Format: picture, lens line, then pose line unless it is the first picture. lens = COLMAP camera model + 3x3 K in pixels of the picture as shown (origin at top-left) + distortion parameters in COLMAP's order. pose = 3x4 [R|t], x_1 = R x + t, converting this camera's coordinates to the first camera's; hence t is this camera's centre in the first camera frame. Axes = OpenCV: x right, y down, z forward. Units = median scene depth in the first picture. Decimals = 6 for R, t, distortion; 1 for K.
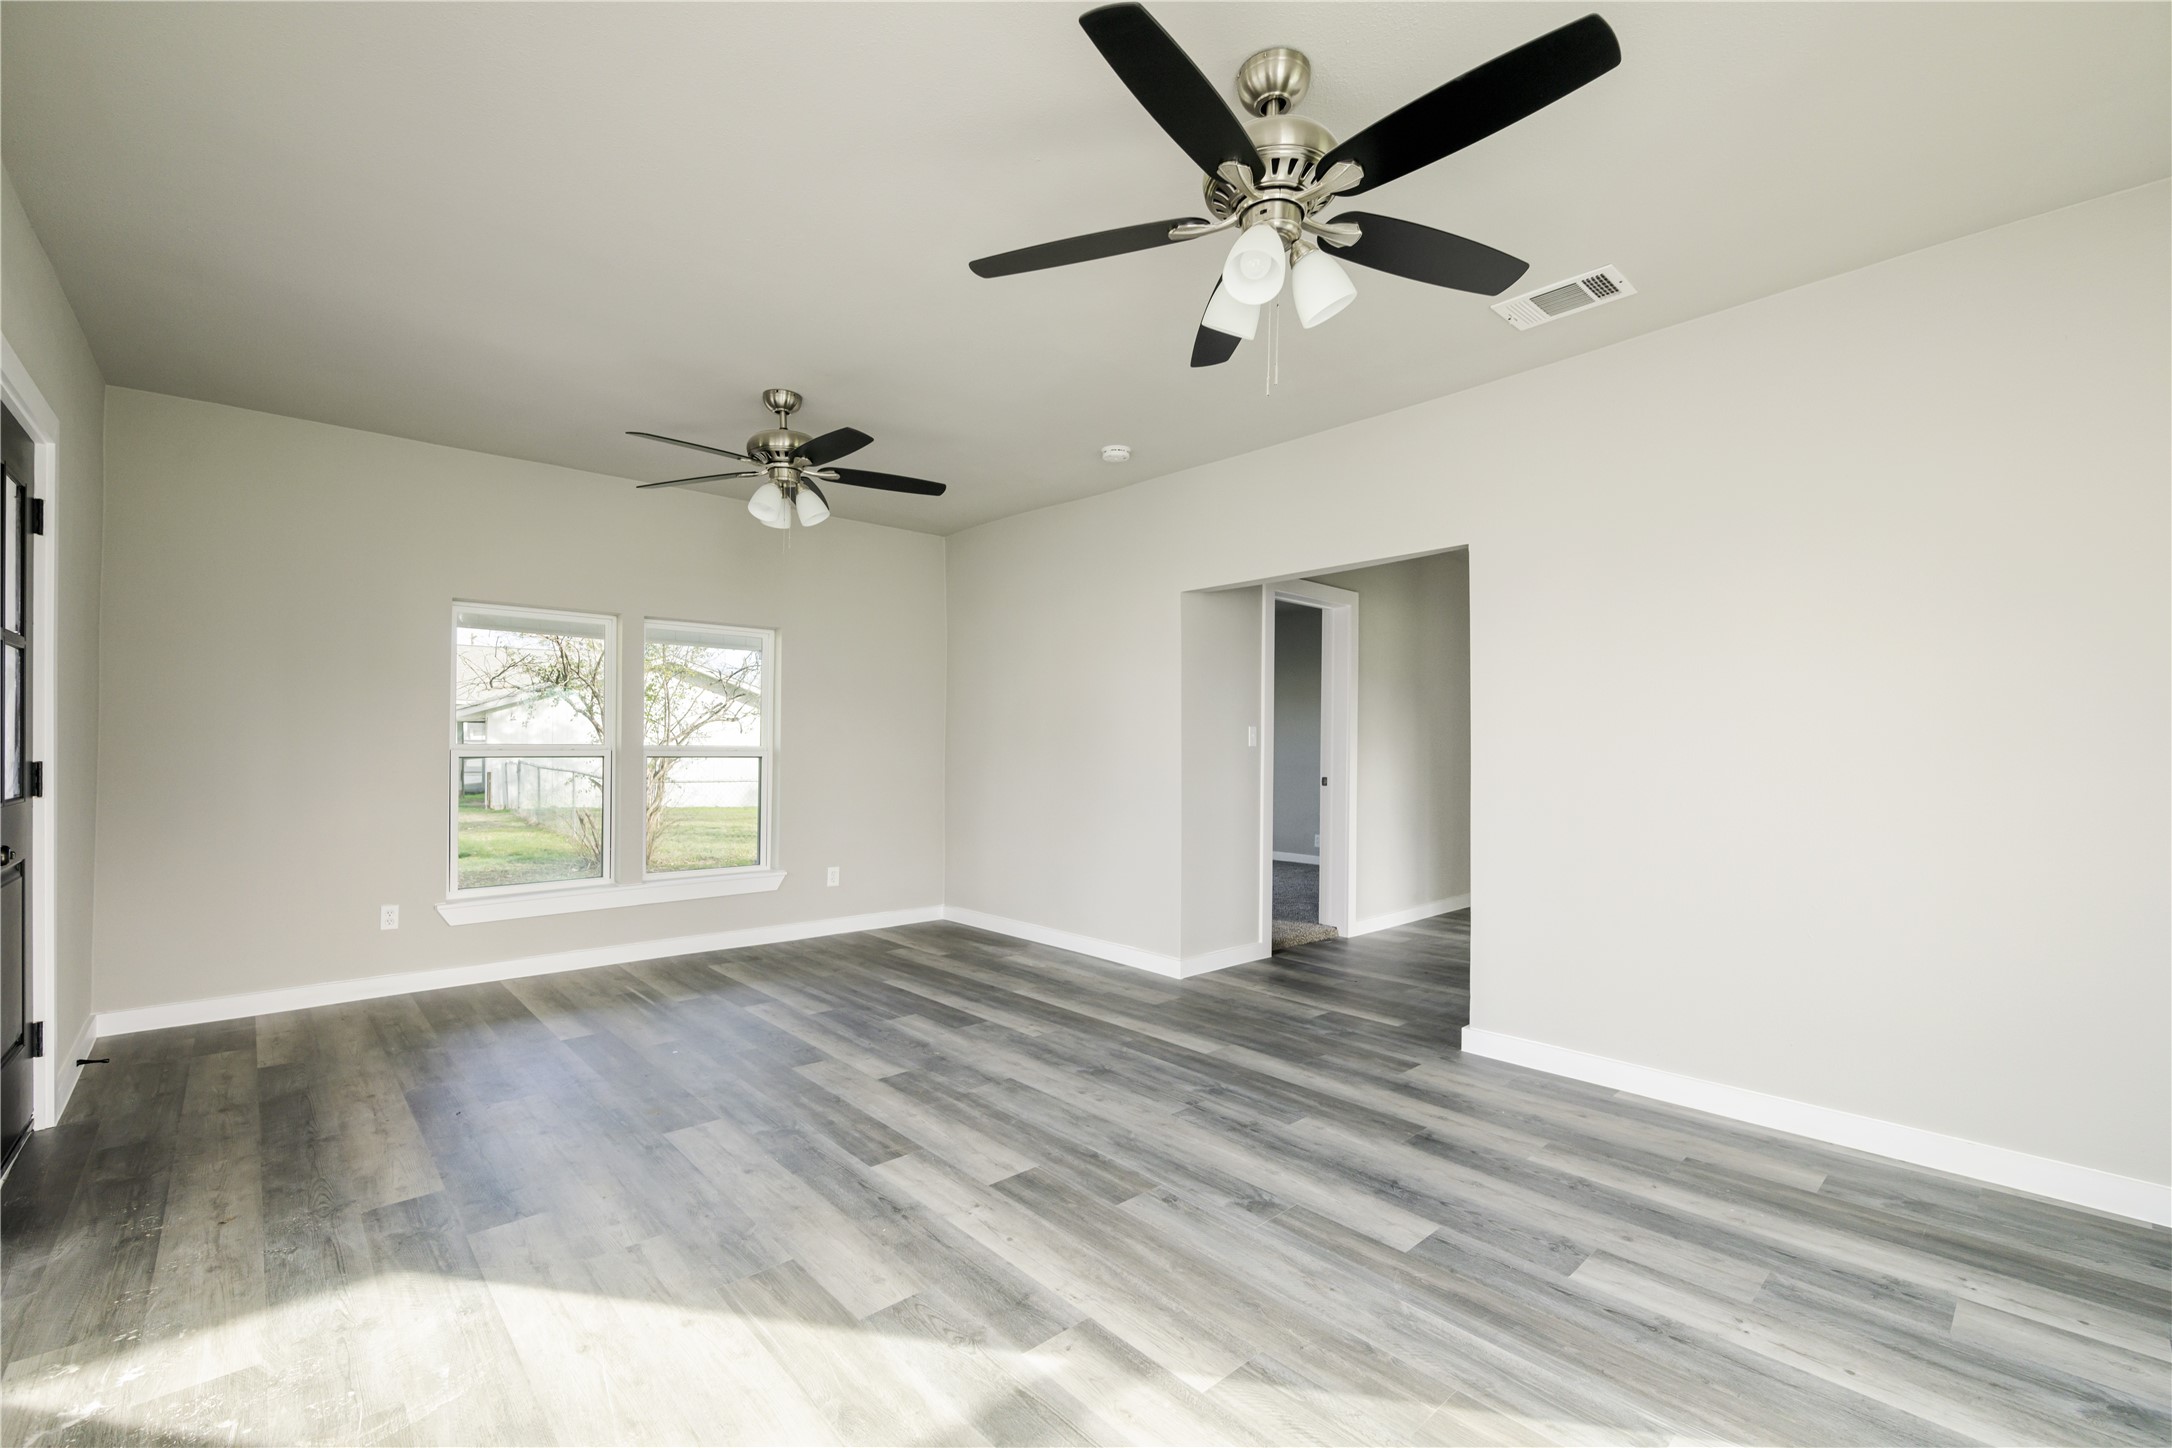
lens RADIAL K [[905.6, 0, 1074.7], [0, 905.6, 743.8], [0, 0, 1]] dist [-0.002275, -0.000301]
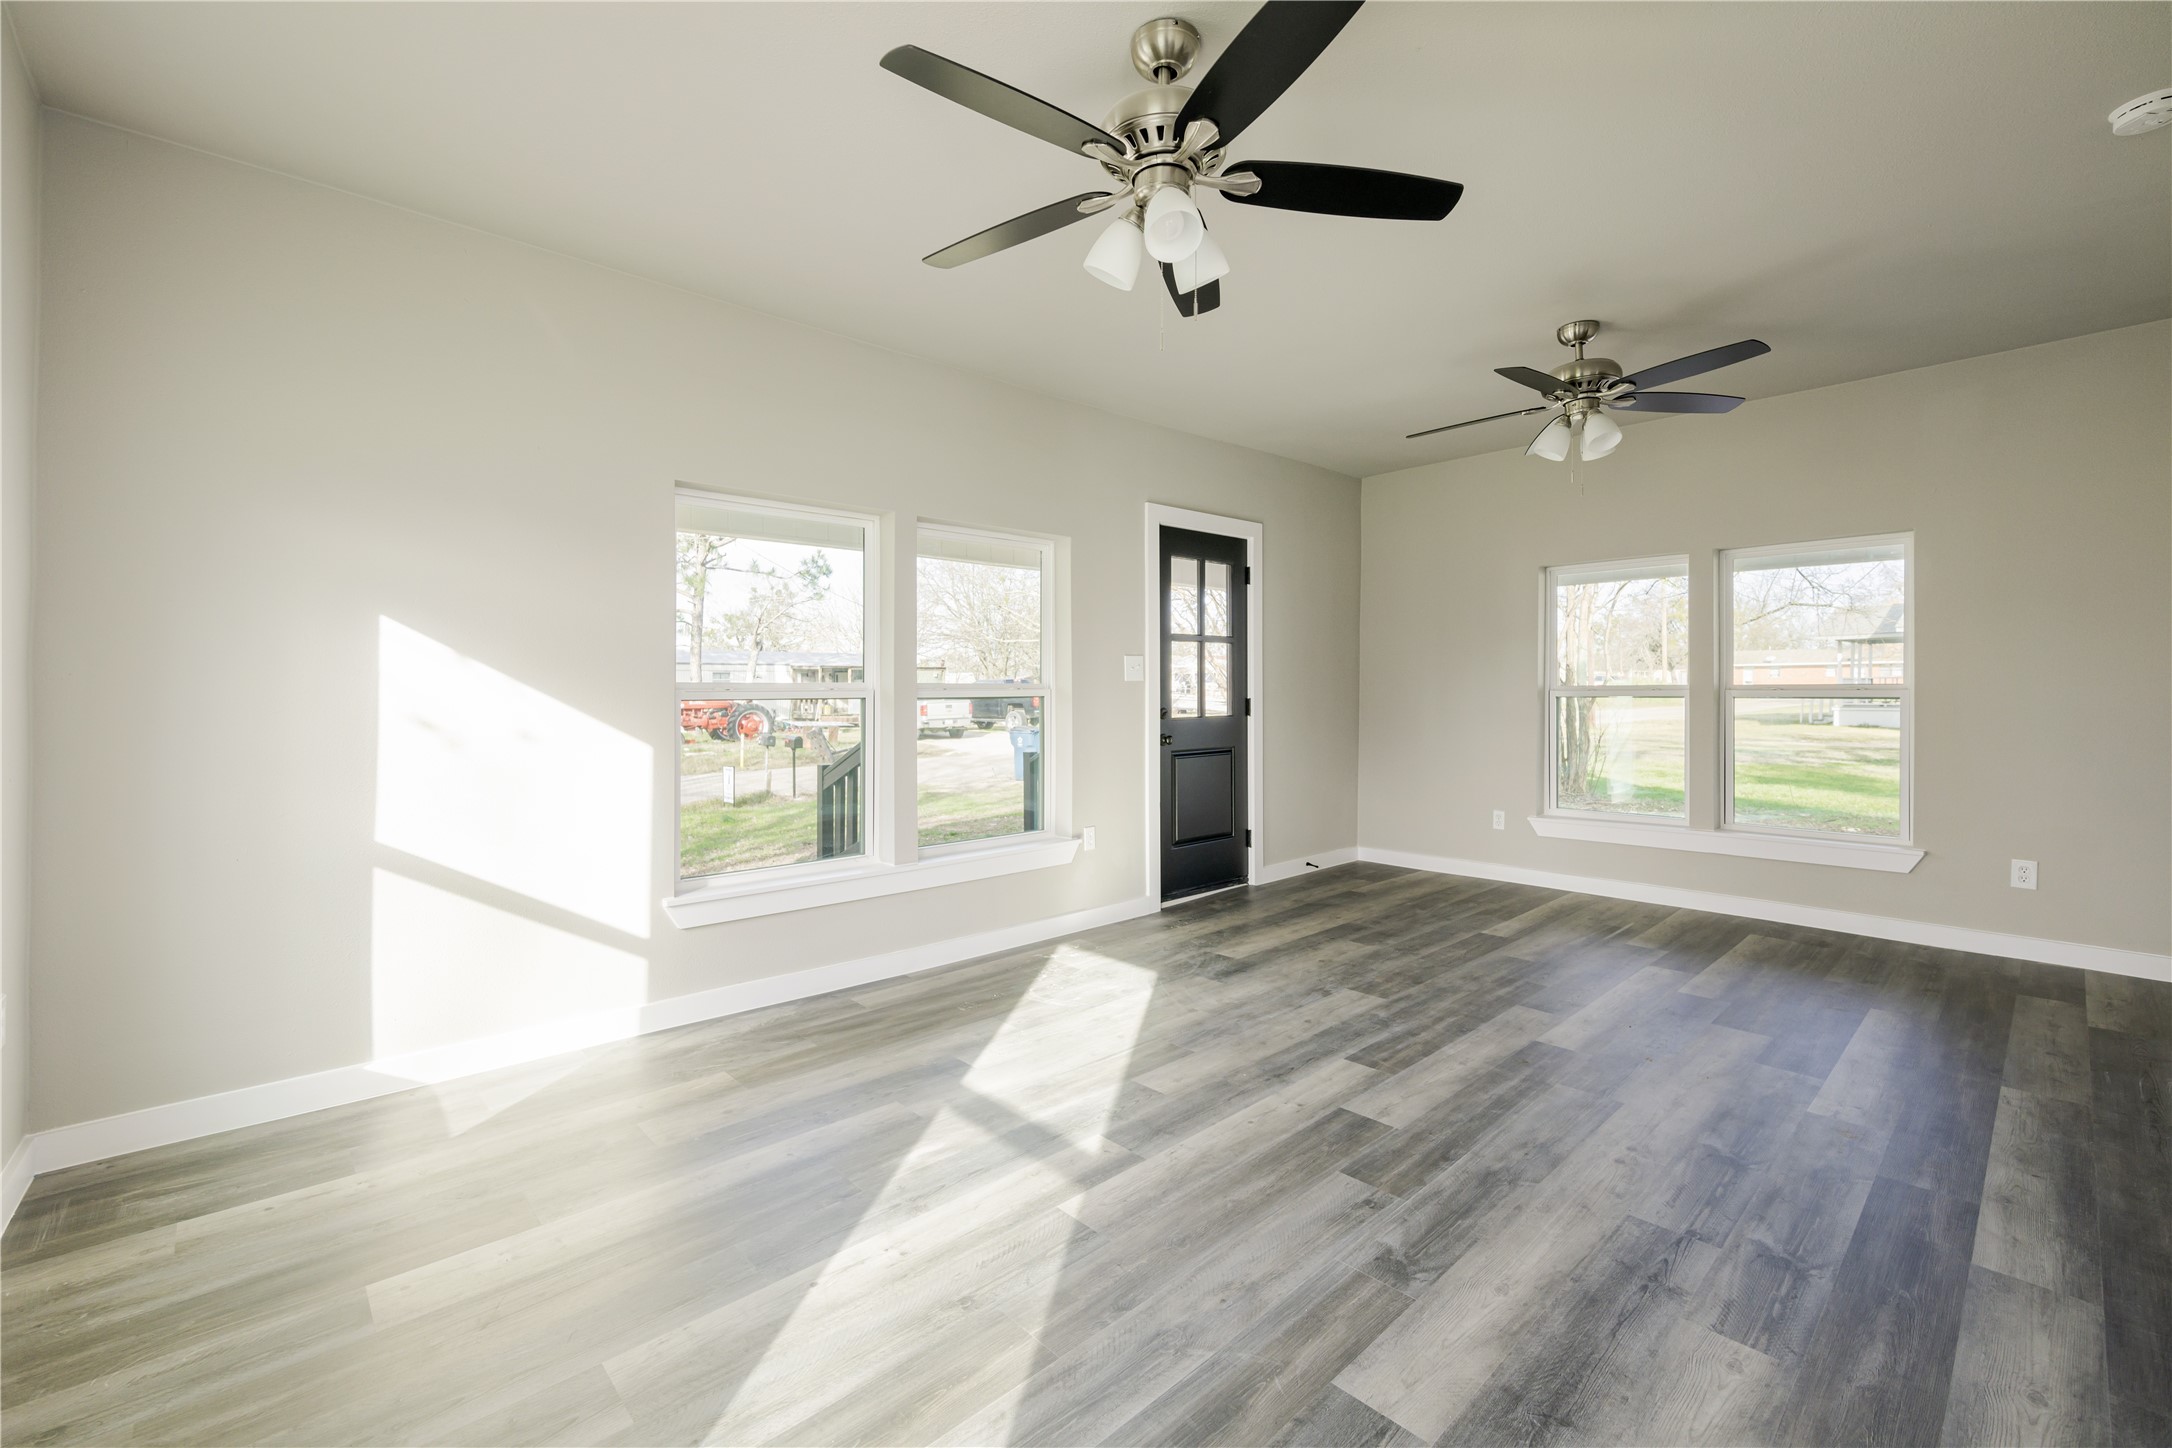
lens RADIAL K [[905.6, 0, 1087.3], [0, 905.6, 691.2], [0, 0, 1]] dist [-0.002275, -0.000301]
pose [[0.027243, -0.004130, -0.999620, 0.877867], [0.010044, 0.999942, -0.003858, 0.011302], [0.999578, -0.009935, 0.027282, 0.643479]]
